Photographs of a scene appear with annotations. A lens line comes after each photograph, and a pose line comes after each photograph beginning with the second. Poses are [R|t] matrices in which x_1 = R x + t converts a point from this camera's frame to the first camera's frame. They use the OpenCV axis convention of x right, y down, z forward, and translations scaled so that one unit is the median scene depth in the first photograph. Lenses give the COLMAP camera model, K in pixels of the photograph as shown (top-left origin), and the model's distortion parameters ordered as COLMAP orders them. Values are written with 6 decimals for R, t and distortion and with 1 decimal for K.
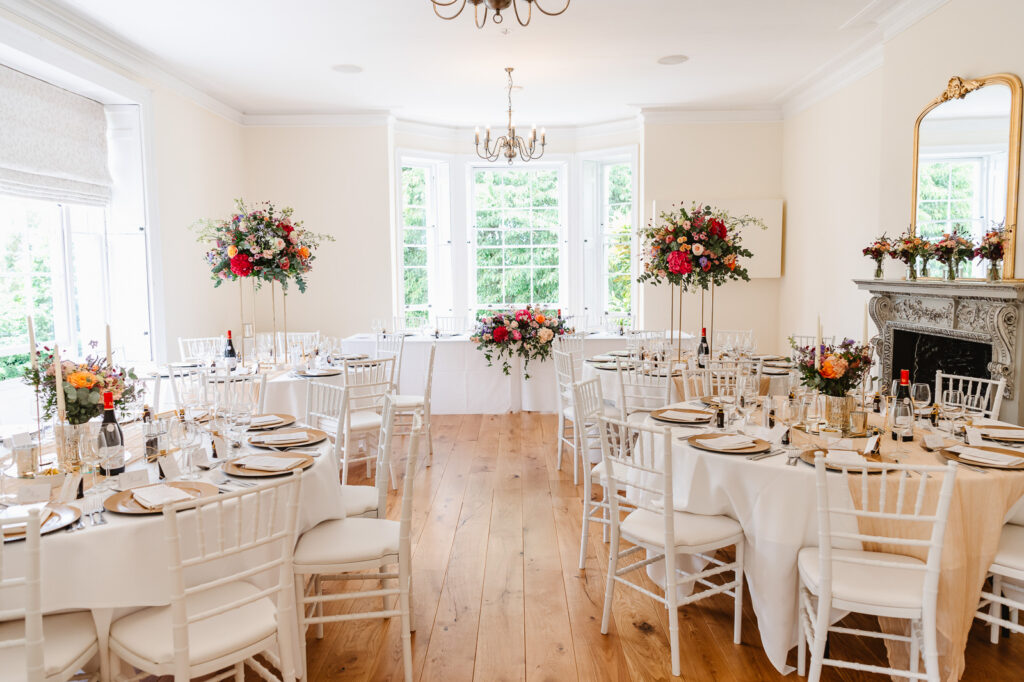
lens RADIAL K [[719.4, 0, 512.0], [0, 719.4, 341.0], [0, 0, 1]] dist [0.004406, -0.004702]
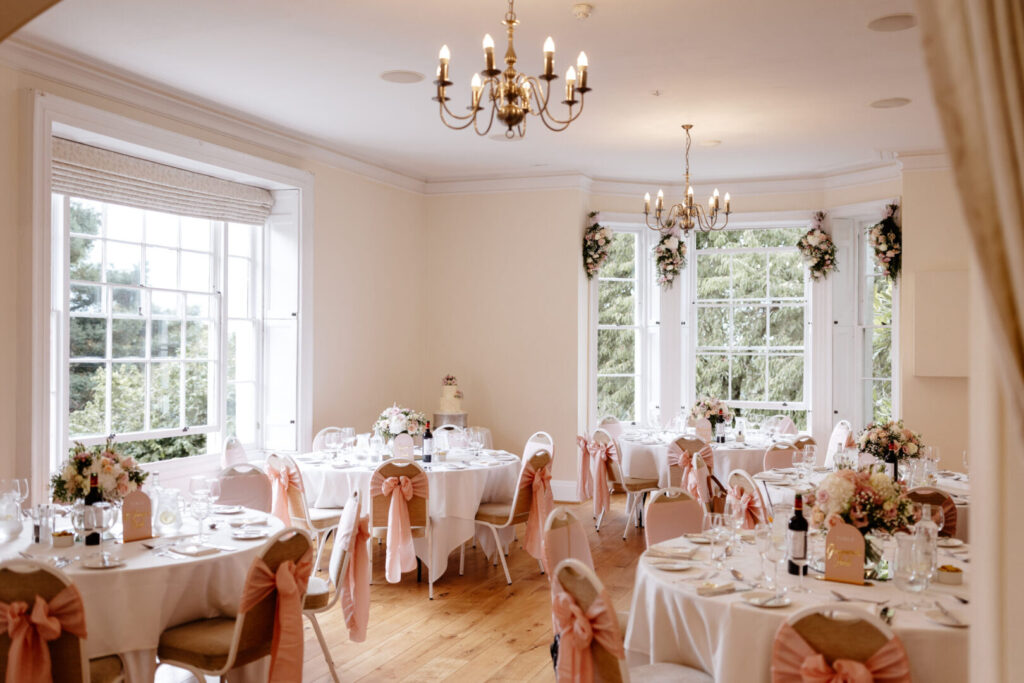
lens RADIAL K [[986.0, 0, 512.0], [0, 986.0, 341.5], [0, 0, 1]] dist [0.002917, 0.006763]
pose [[0.934879, 0.013578, -0.354707, 0.218000], [-0.048495, 0.994784, -0.089734, -0.012878], [0.351639, 0.101092, 0.930661, -0.123488]]
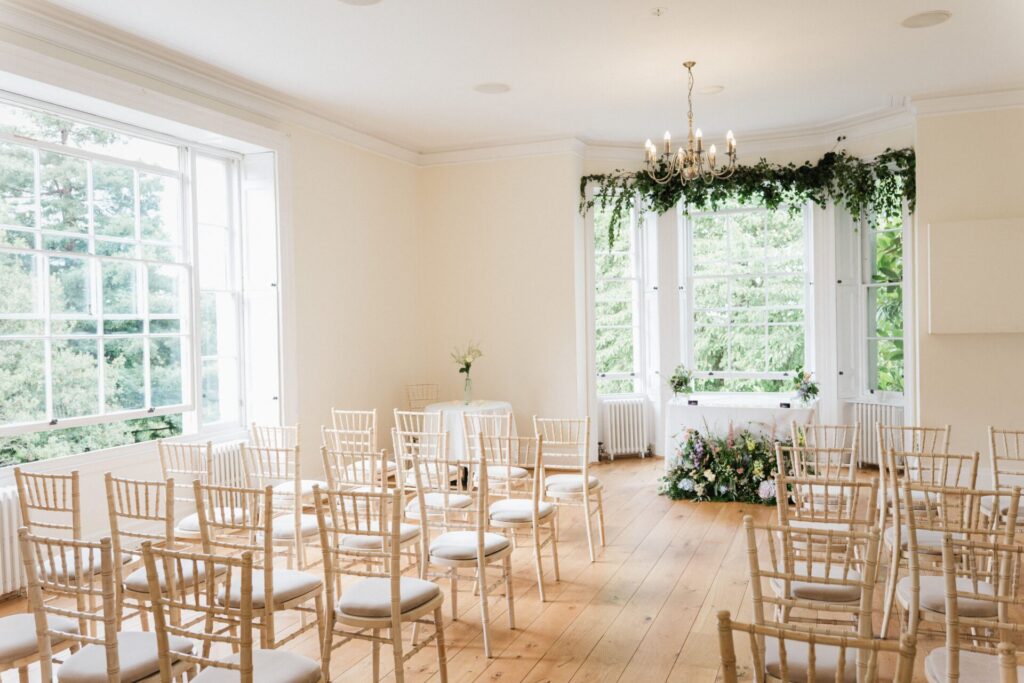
lens RADIAL K [[793.5, 0, 512.0], [0, 793.5, 341.5], [0, 0, 1]] dist [0.001396, -0.001089]
pose [[0.928253, 0.000357, -0.371949, 0.135250], [-0.024692, 0.997853, -0.060665, -0.027345], [0.371128, 0.065496, 0.926269, 0.167797]]
